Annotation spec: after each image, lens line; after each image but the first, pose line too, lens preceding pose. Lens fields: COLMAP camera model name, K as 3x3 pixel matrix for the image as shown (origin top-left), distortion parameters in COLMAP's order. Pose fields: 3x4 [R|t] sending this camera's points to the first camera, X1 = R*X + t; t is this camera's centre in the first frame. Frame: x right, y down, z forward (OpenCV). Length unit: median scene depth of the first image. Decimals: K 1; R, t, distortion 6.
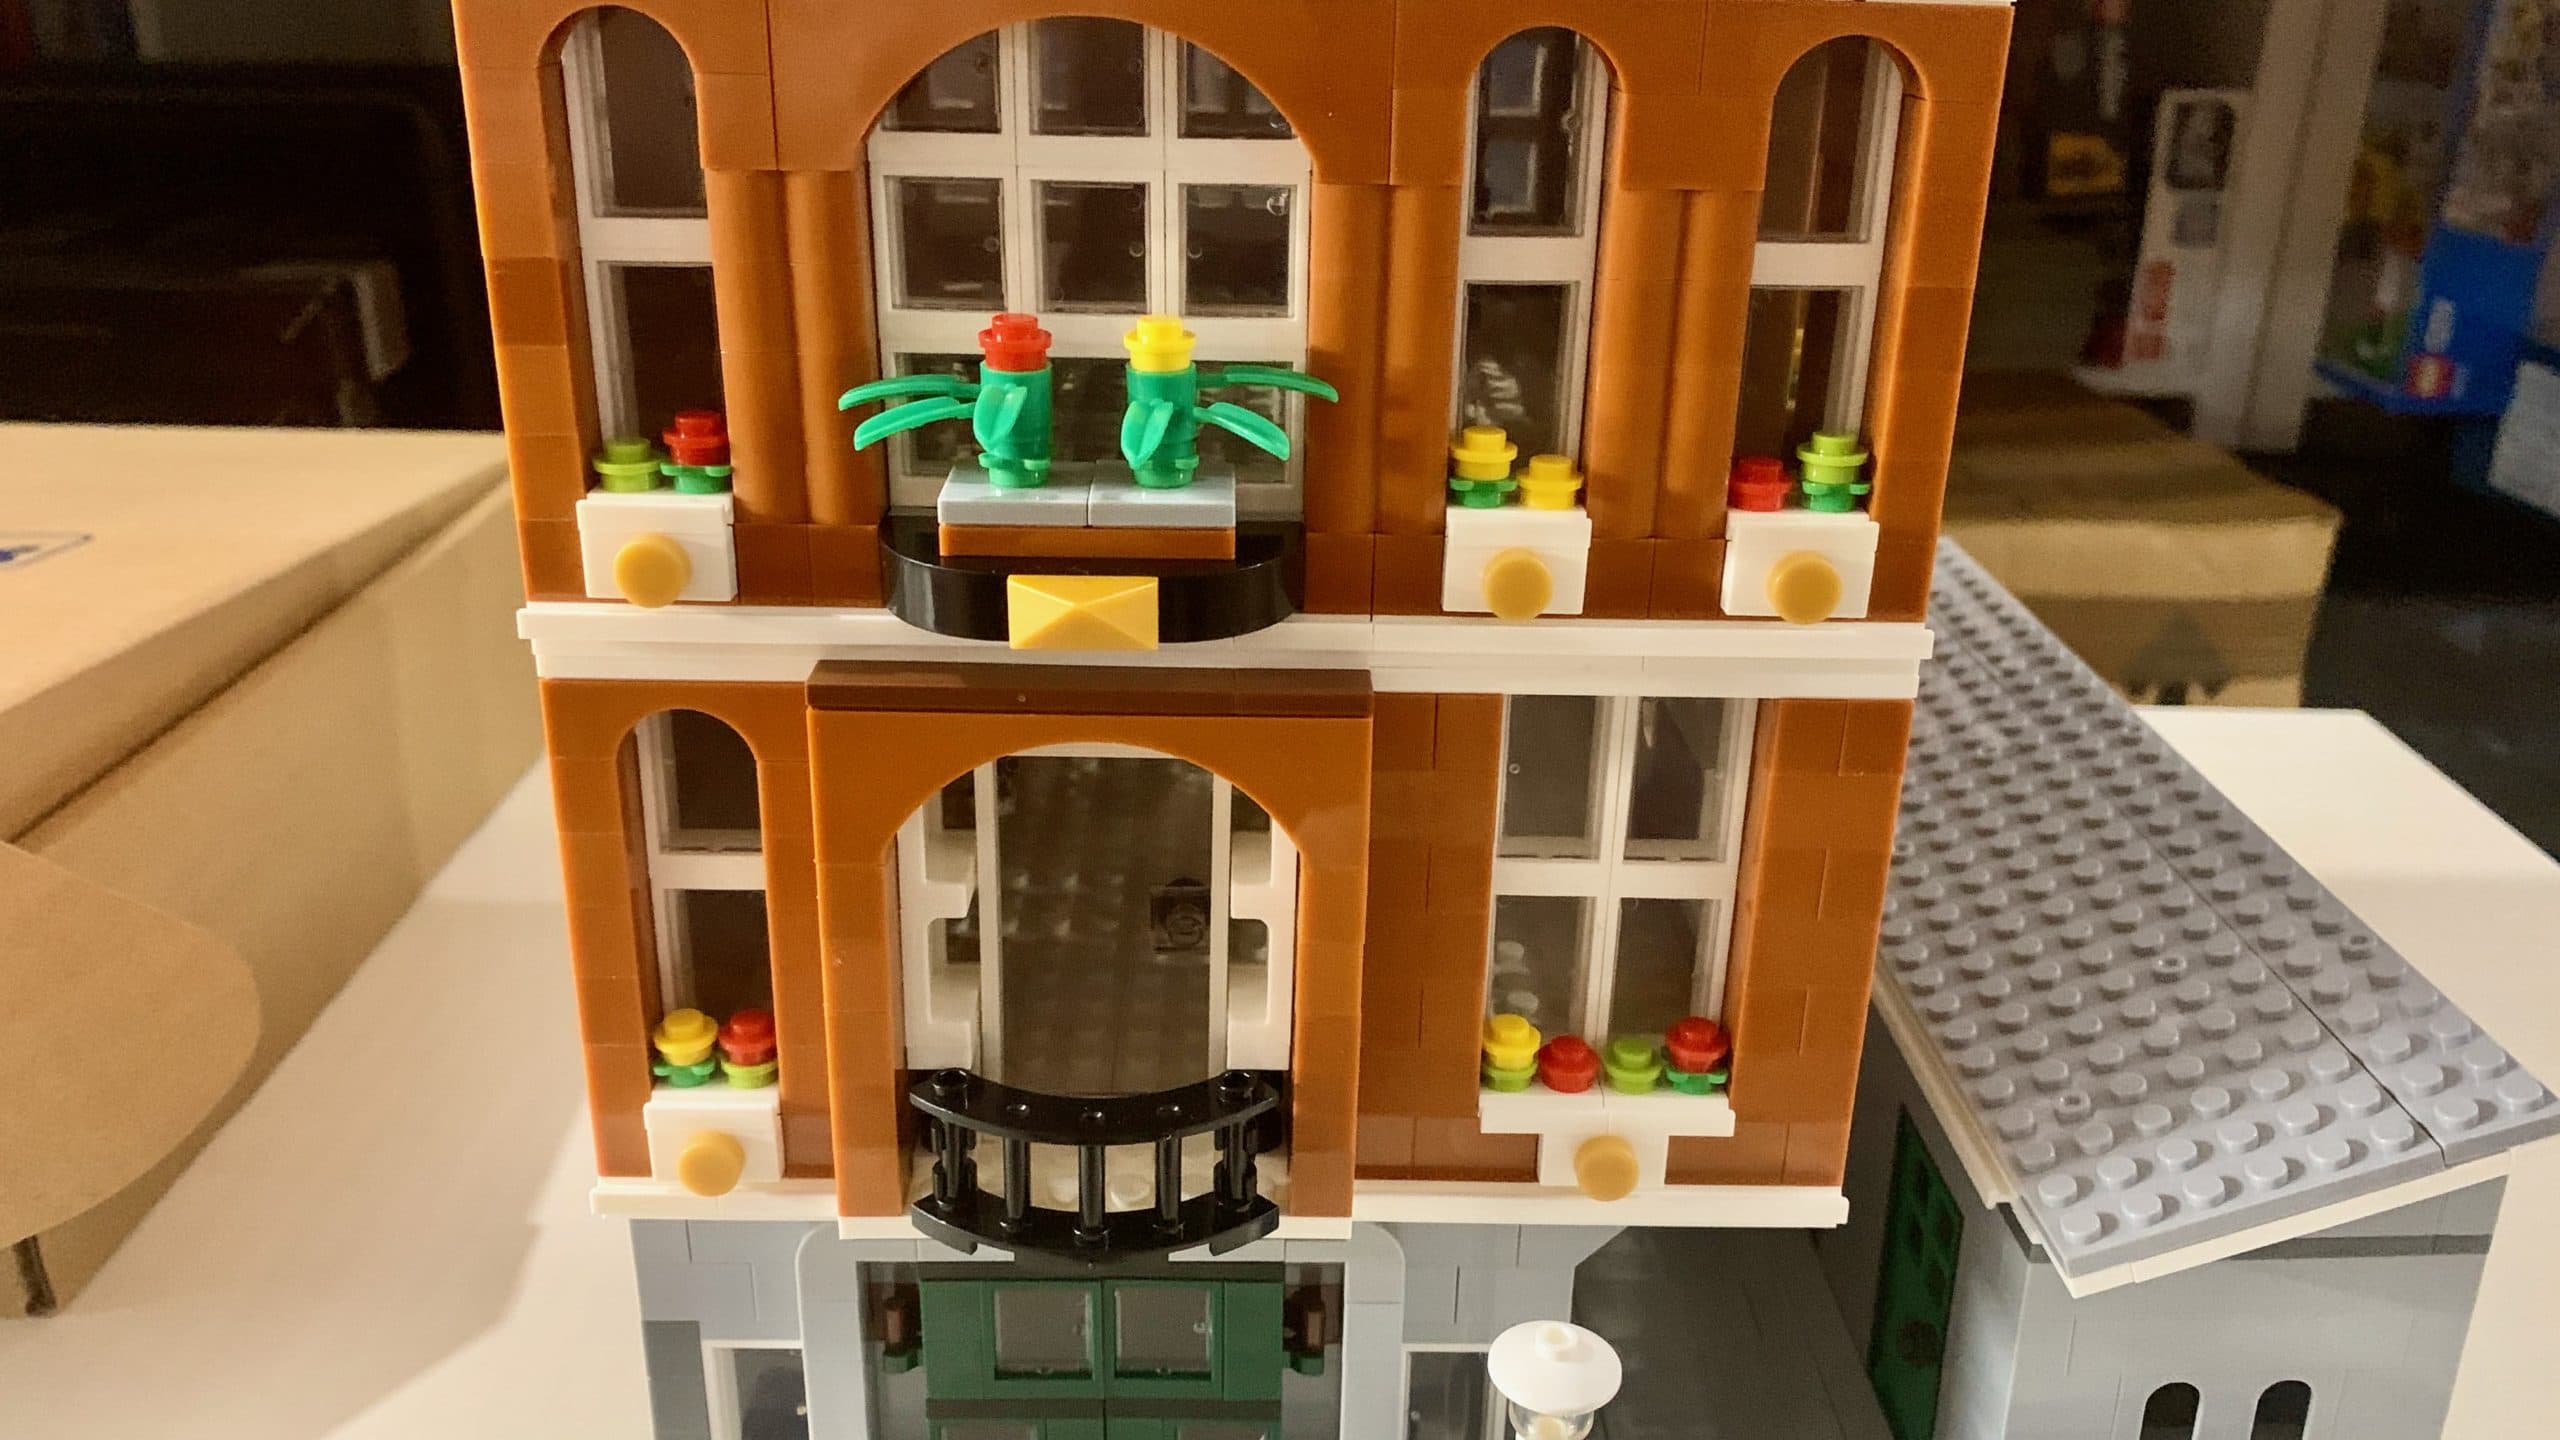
lens RADIAL K [[2066.5, 0, 1290.9], [0, 2066.5, 711.3], [0, 0, 1]] dist [0.003664, 0.004962]
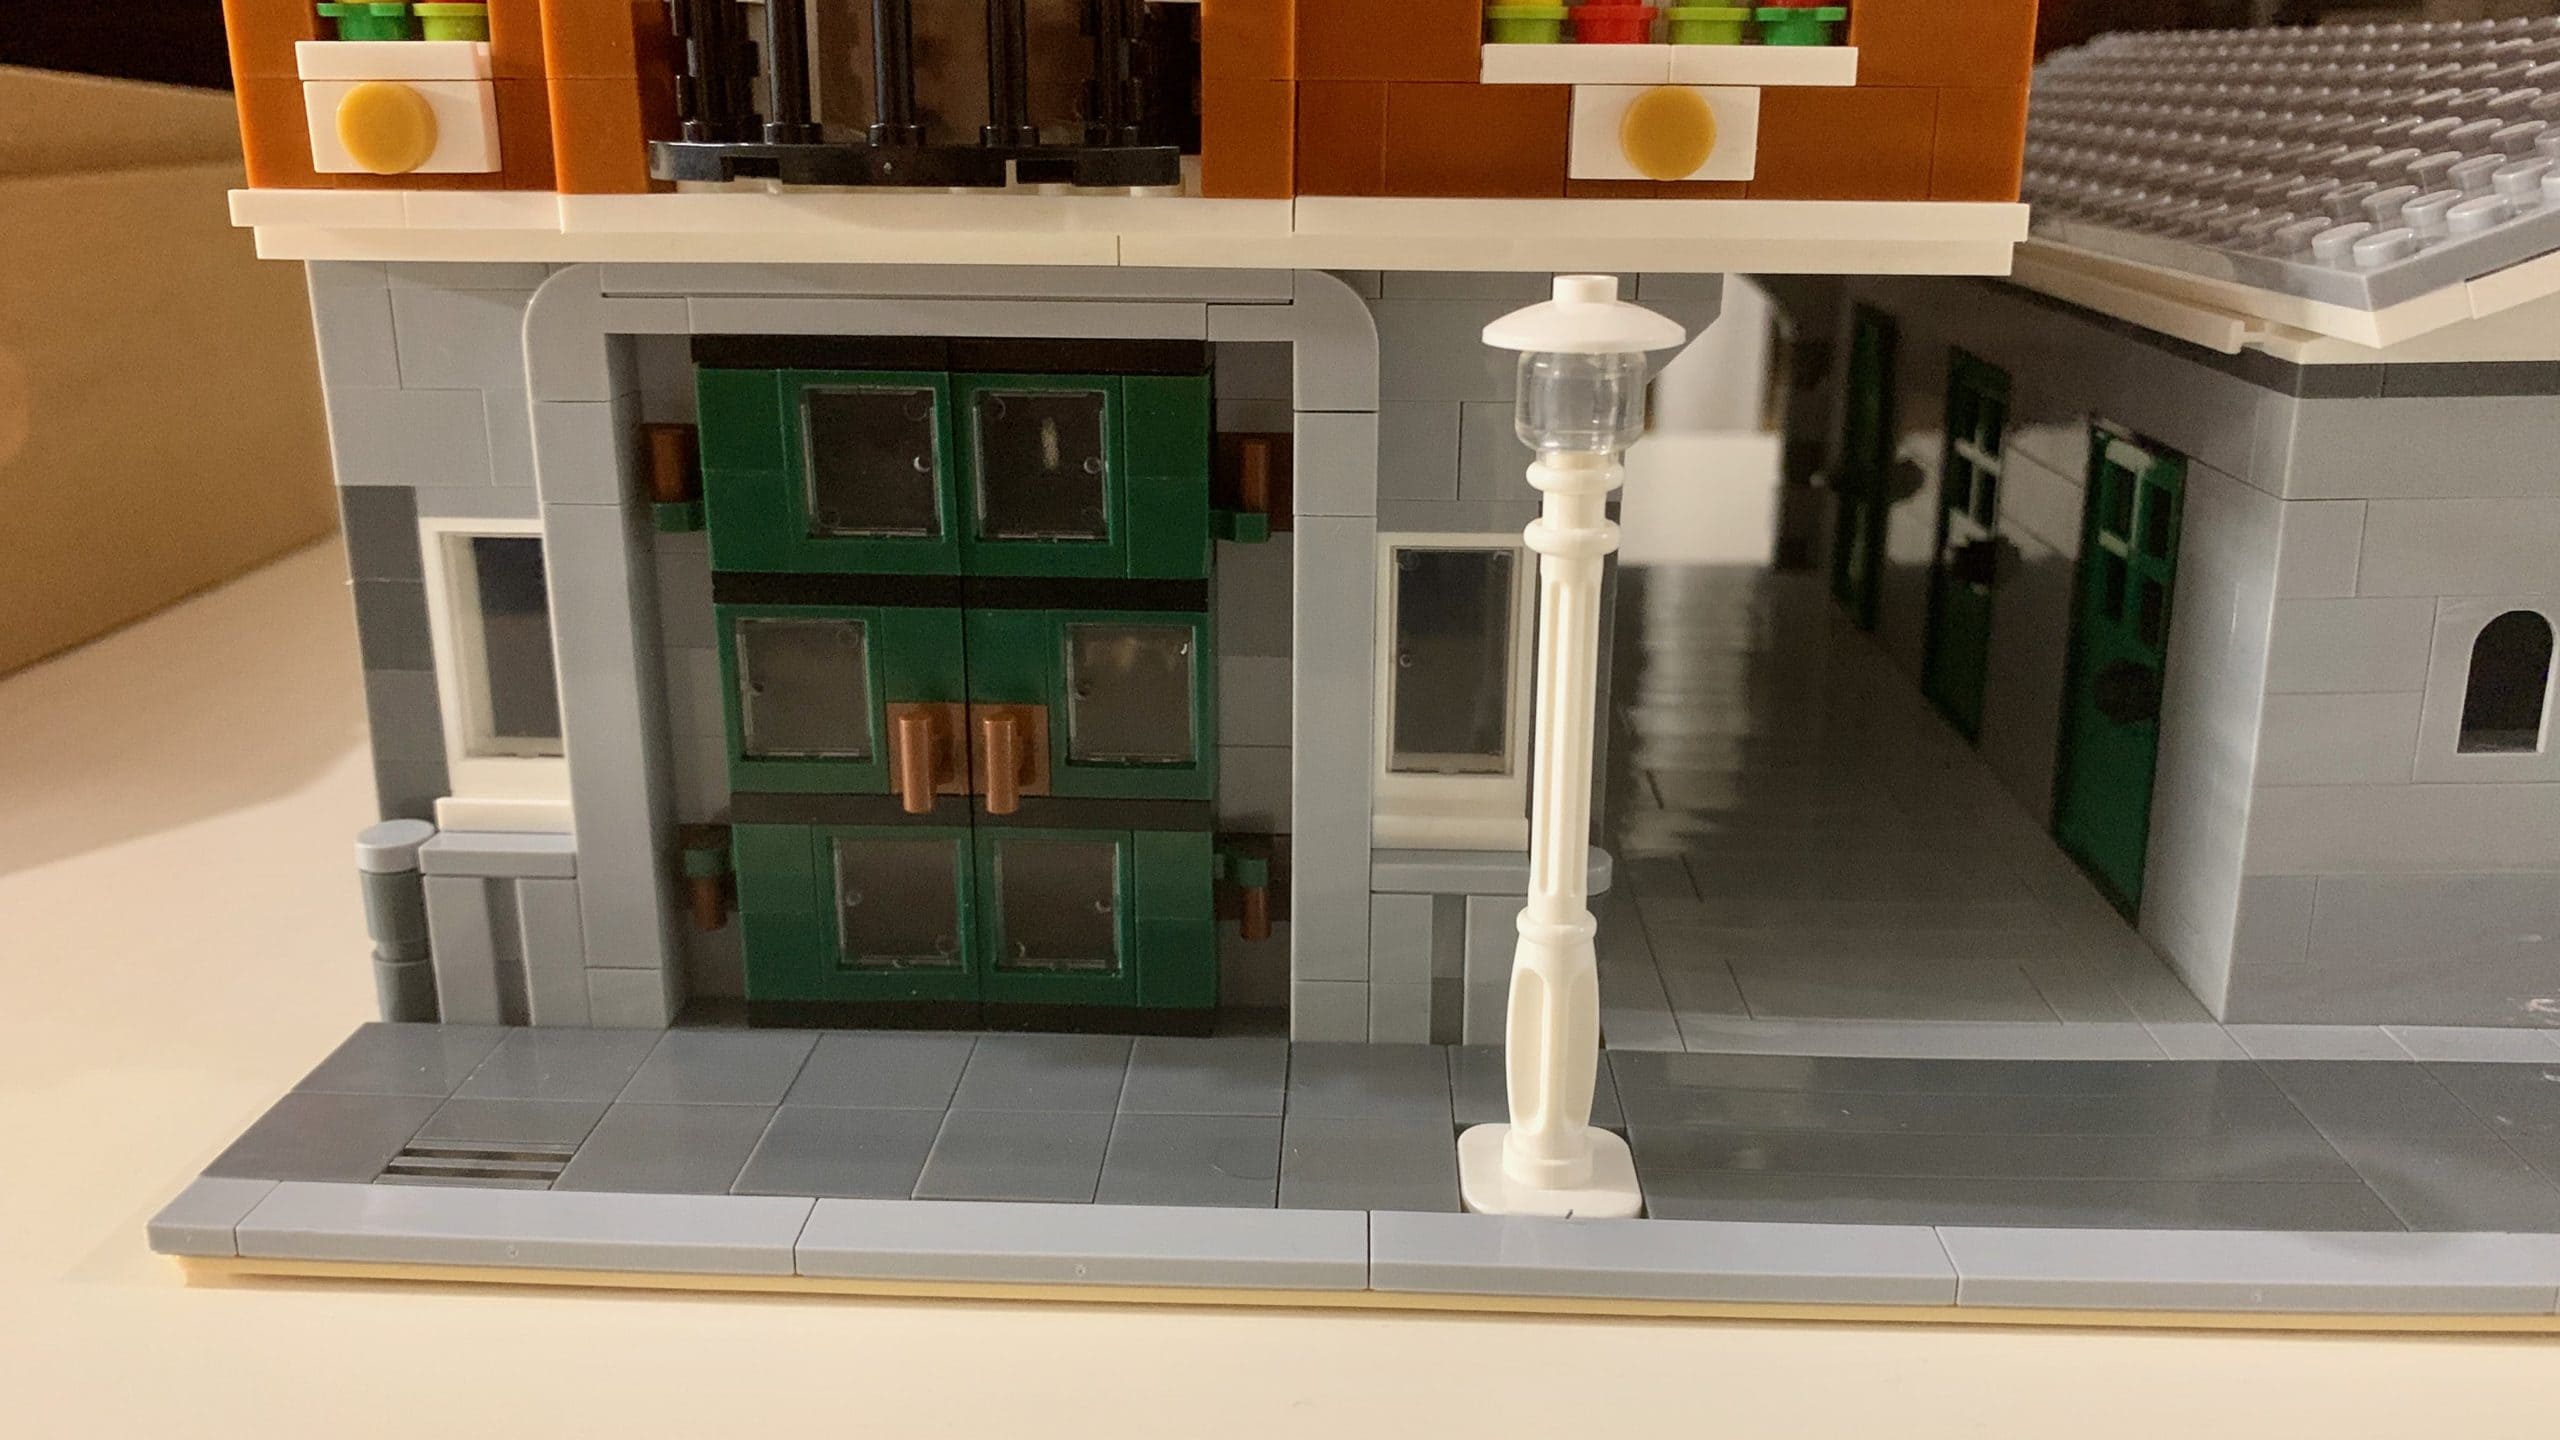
lens RADIAL K [[2096.8, 0, 1265.3], [0, 2096.8, 720.3], [0, 0, 1]] dist [-0.007459, -0.001921]
pose [[0.997738, 0.003534, -0.067134, 0.063189], [-0.008761, 0.996936, -0.077723, 0.440128], [0.066654, 0.078136, 0.994712, 0.300546]]
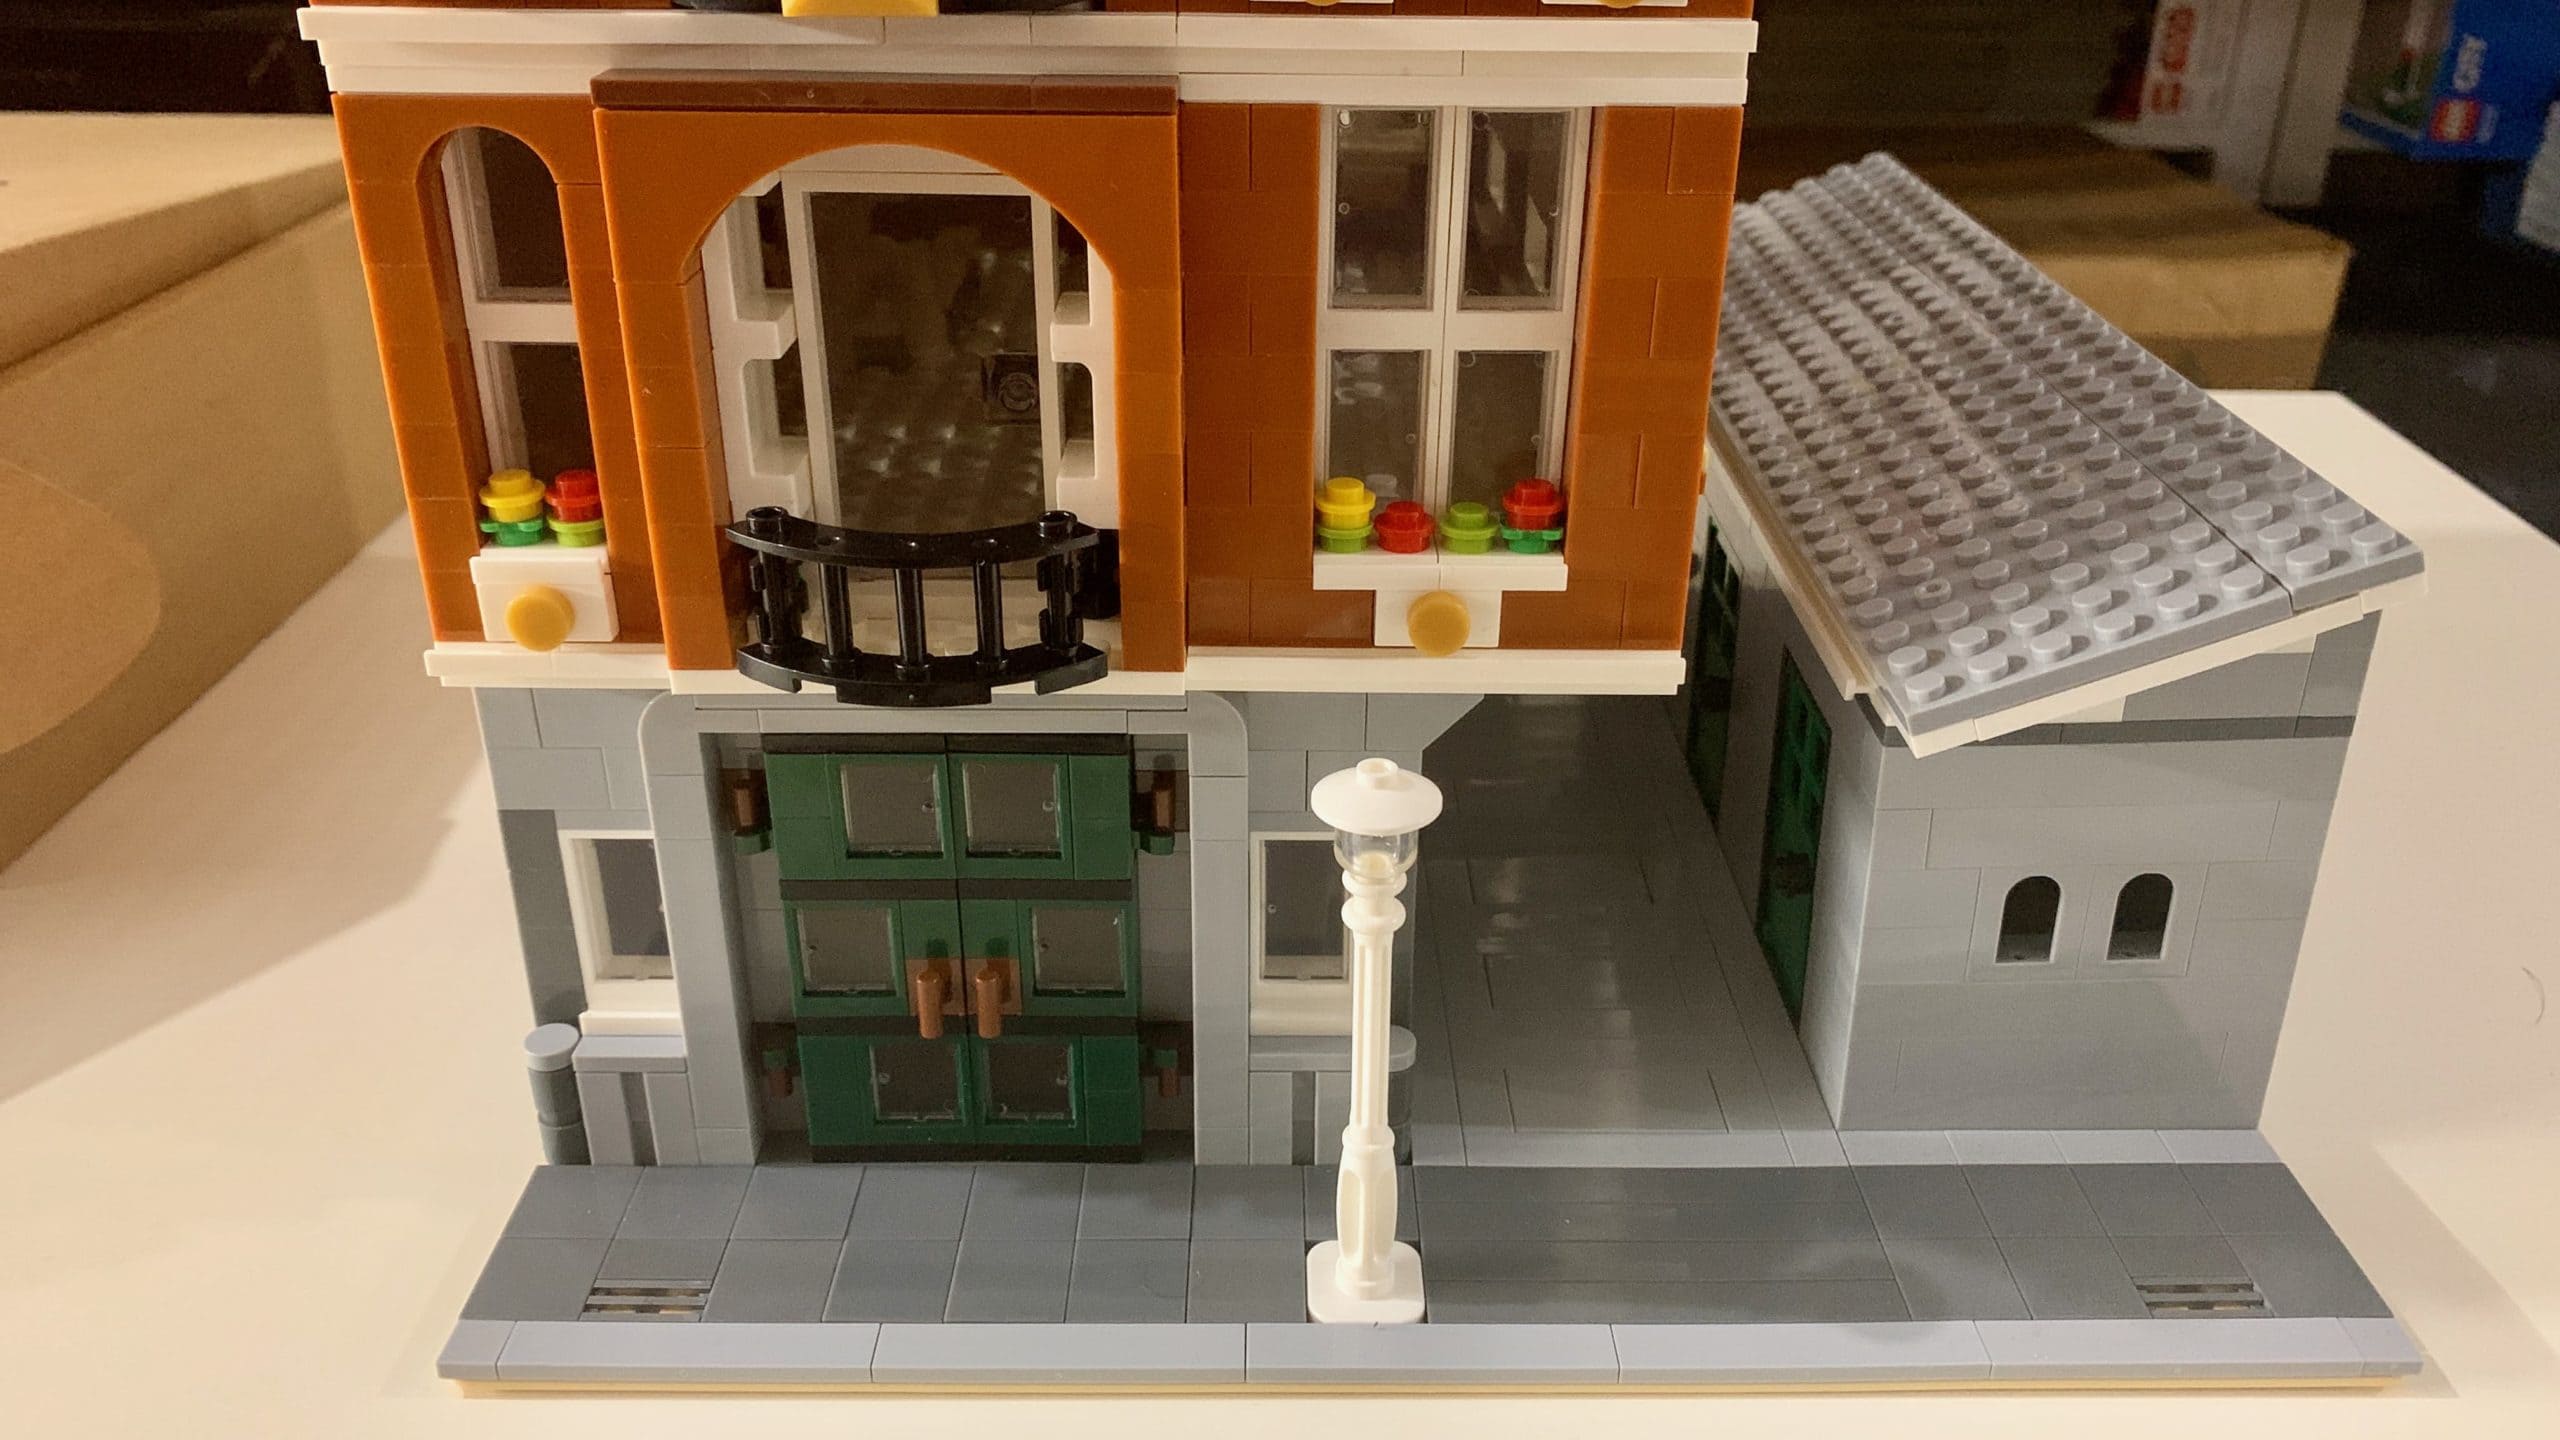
lens RADIAL K [[2059.7, 0, 1280.0], [0, 2059.7, 720.0], [0, 0, 1]] dist [0.006961, 0.004340]
pose [[0.999747, -0.005278, -0.021861, 0.091335], [0.006993, 0.996837, 0.079161, 0.177168], [0.021374, -0.079294, 0.996622, 0.009397]]
